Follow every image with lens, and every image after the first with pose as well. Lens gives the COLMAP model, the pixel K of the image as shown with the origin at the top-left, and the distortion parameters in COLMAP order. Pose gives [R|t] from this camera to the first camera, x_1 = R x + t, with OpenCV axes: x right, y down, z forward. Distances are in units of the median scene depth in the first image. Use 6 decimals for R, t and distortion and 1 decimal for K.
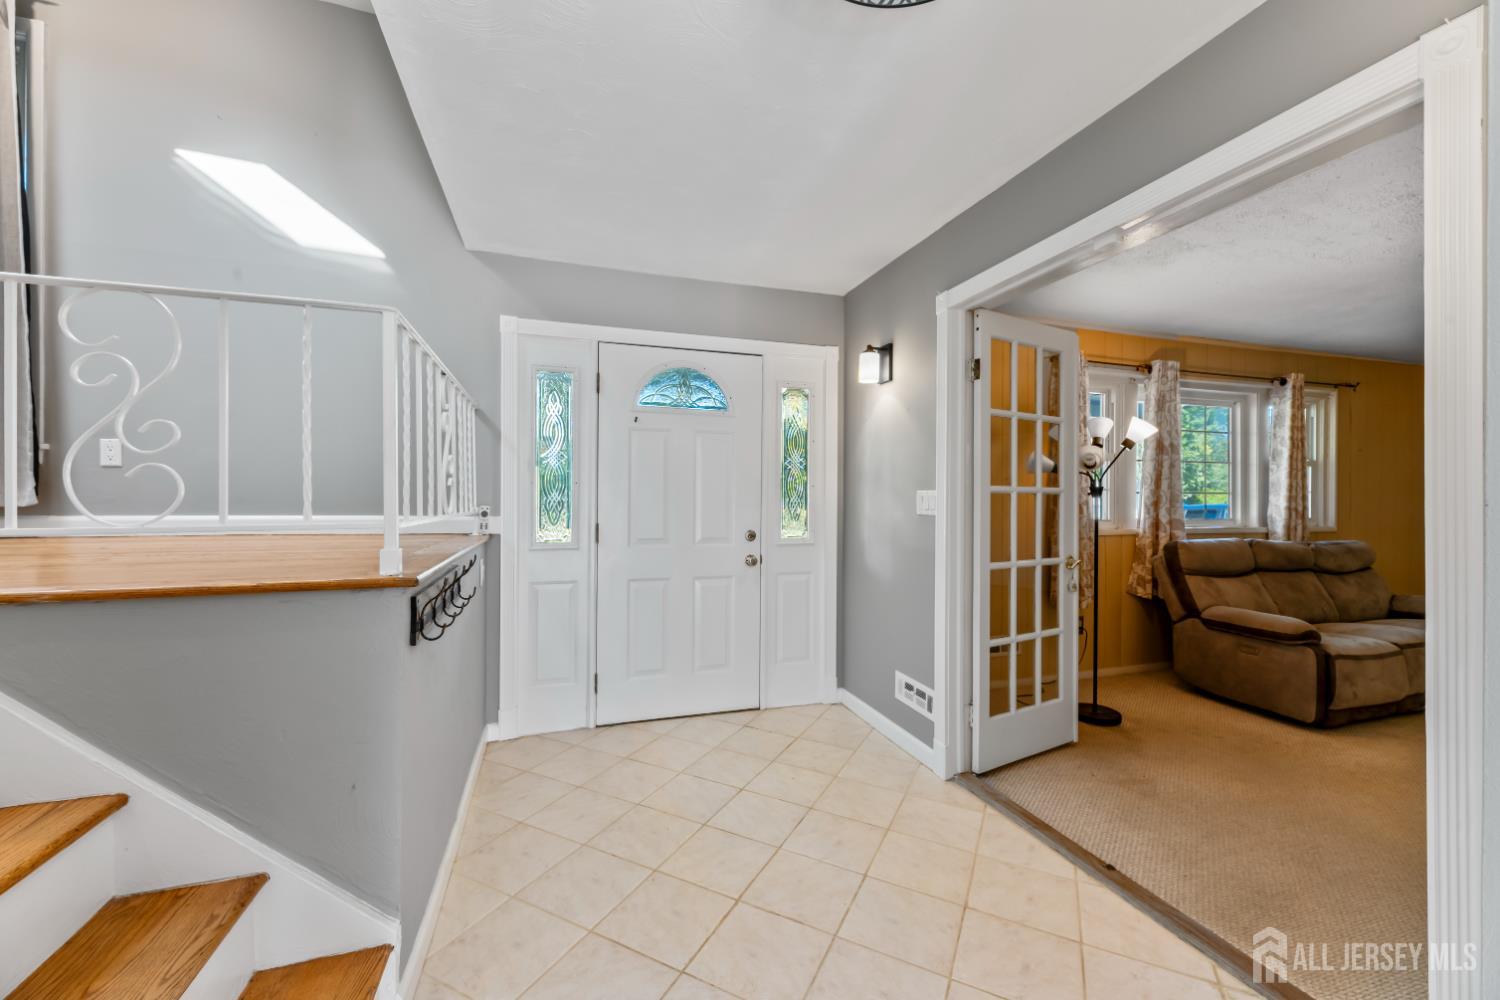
lens RADIAL K [[605.6, 0, 750.0], [0, 605.6, 500.0], [0, 0, 1]] dist [0.002144, 0.000114]
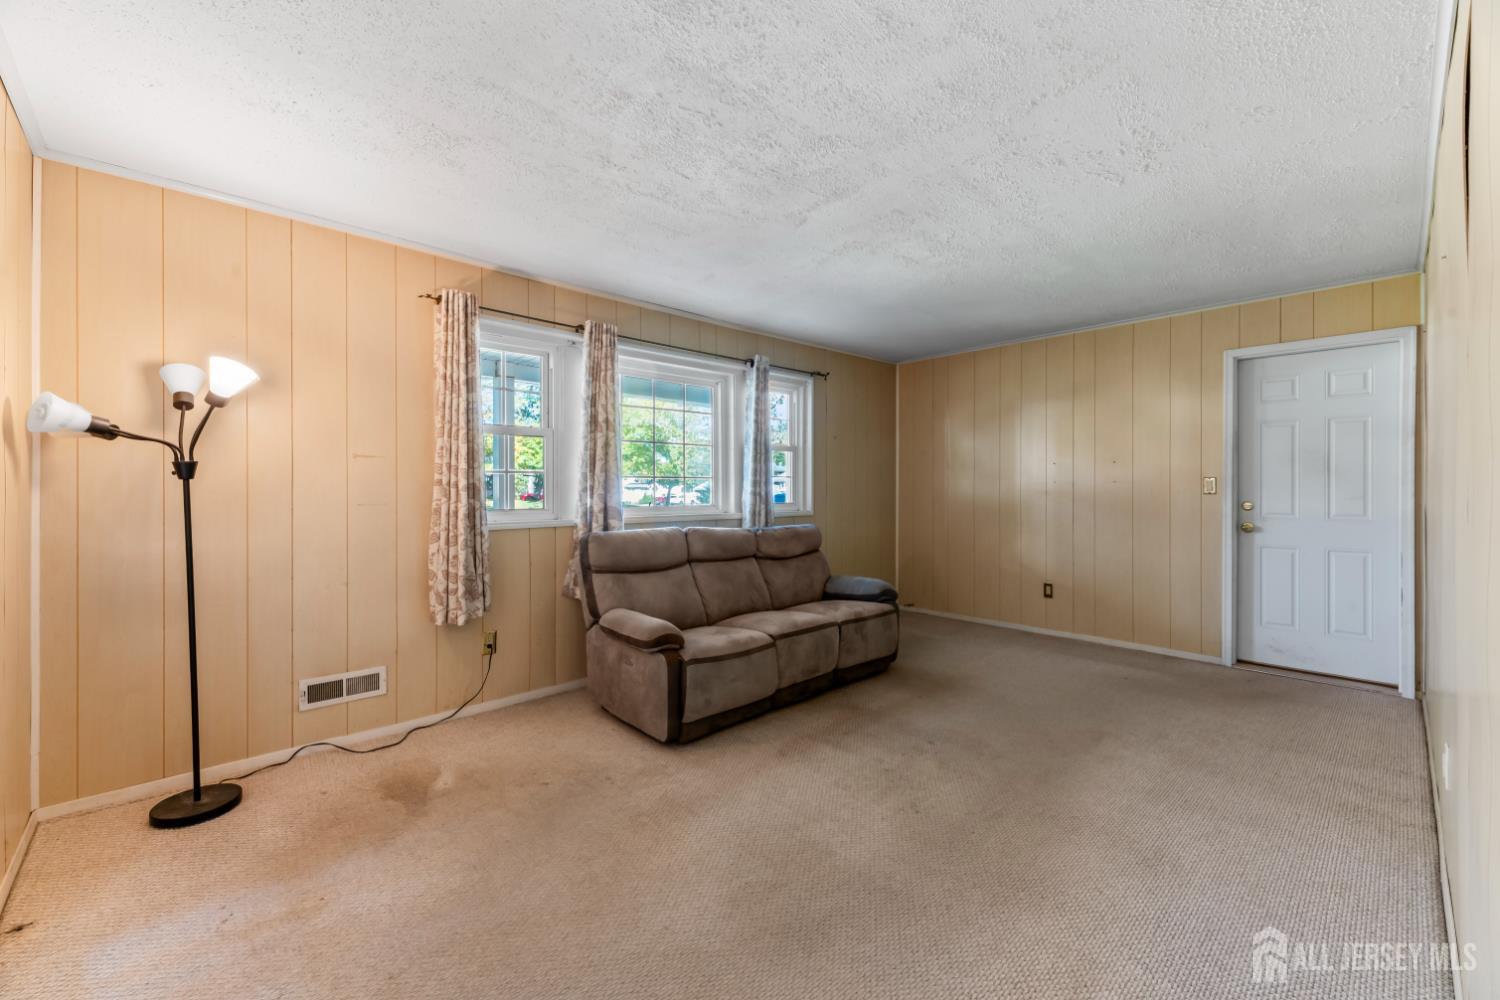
lens RADIAL K [[605.6, 0, 750.0], [0, 605.6, 500.0], [0, 0, 1]] dist [0.002144, 0.000114]
pose [[0.904372, -0.013674, 0.426526, 0.508524], [0.005365, 0.999772, 0.020677, 0.004756], [-0.426711, -0.016411, 0.904239, 0.131520]]
